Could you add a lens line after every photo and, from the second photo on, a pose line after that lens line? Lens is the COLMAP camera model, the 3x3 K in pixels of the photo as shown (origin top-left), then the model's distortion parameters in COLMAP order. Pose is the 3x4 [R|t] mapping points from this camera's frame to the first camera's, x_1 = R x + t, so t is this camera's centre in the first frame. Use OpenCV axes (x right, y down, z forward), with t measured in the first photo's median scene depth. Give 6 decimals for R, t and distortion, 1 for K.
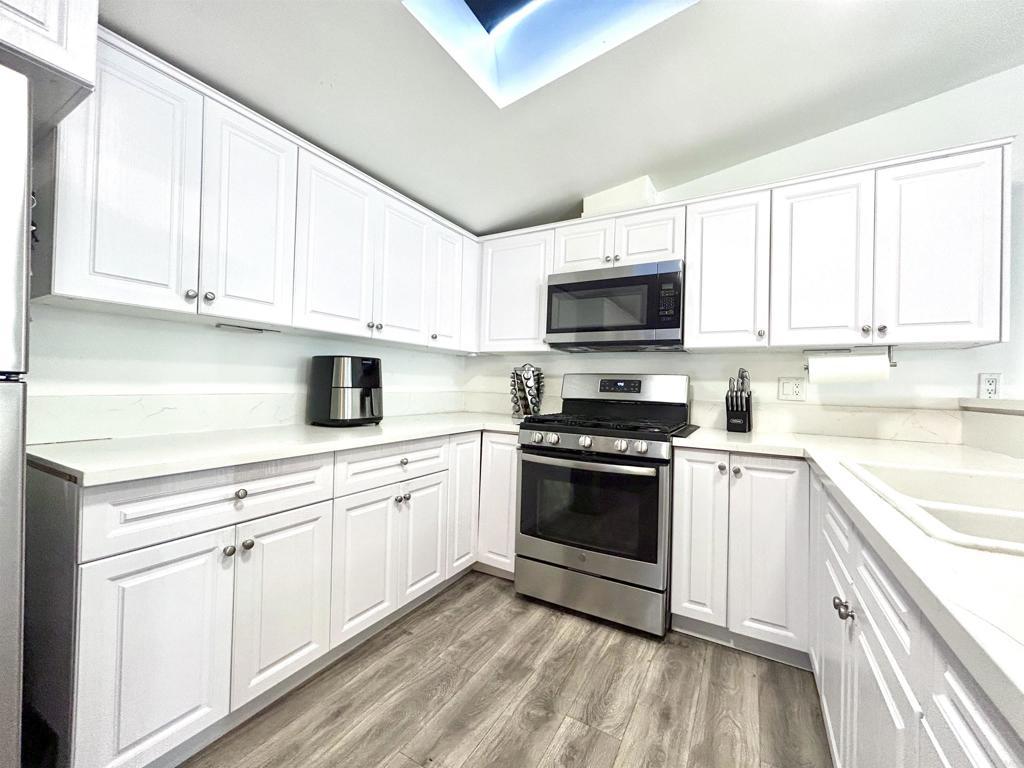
lens RADIAL K [[412.6, 0, 513.6], [0, 412.6, 384.2], [0, 0, 1]] dist [-0.003969, 0.000833]
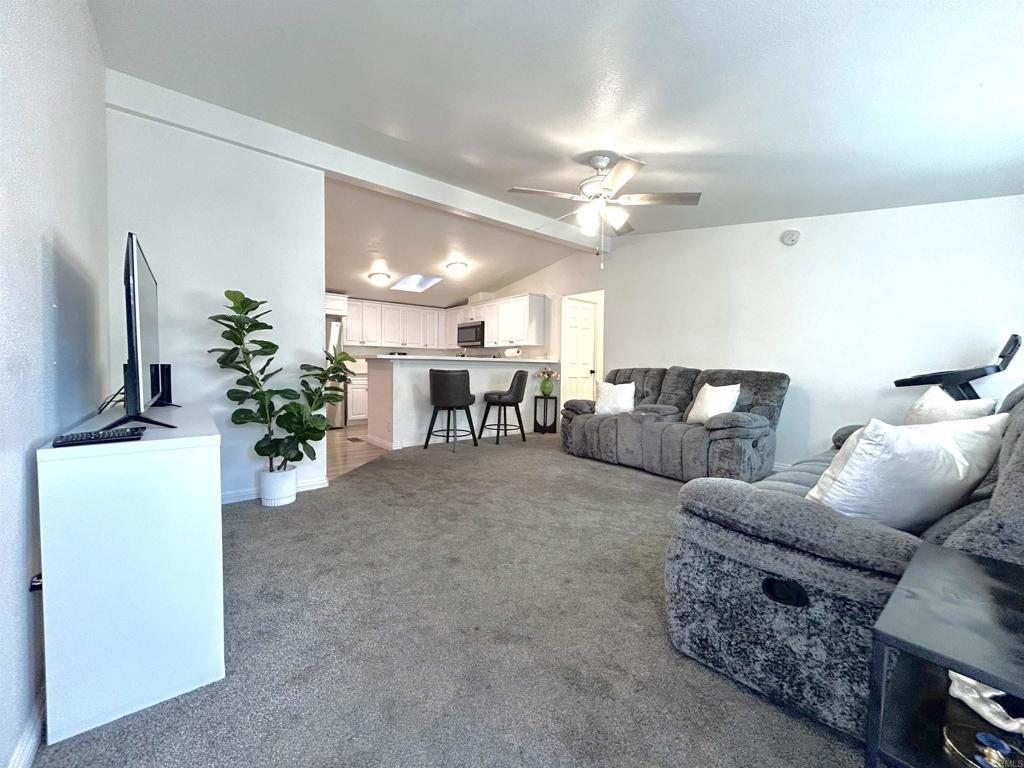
lens RADIAL K [[412.6, 0, 517.1], [0, 412.6, 378.5], [0, 0, 1]] dist [-0.003969, 0.000833]
pose [[0.944862, -0.006105, -0.327412, 1.864690], [0.014884, 0.999593, 0.024317, 0.094402], [0.327131, -0.027849, 0.944569, -2.203371]]
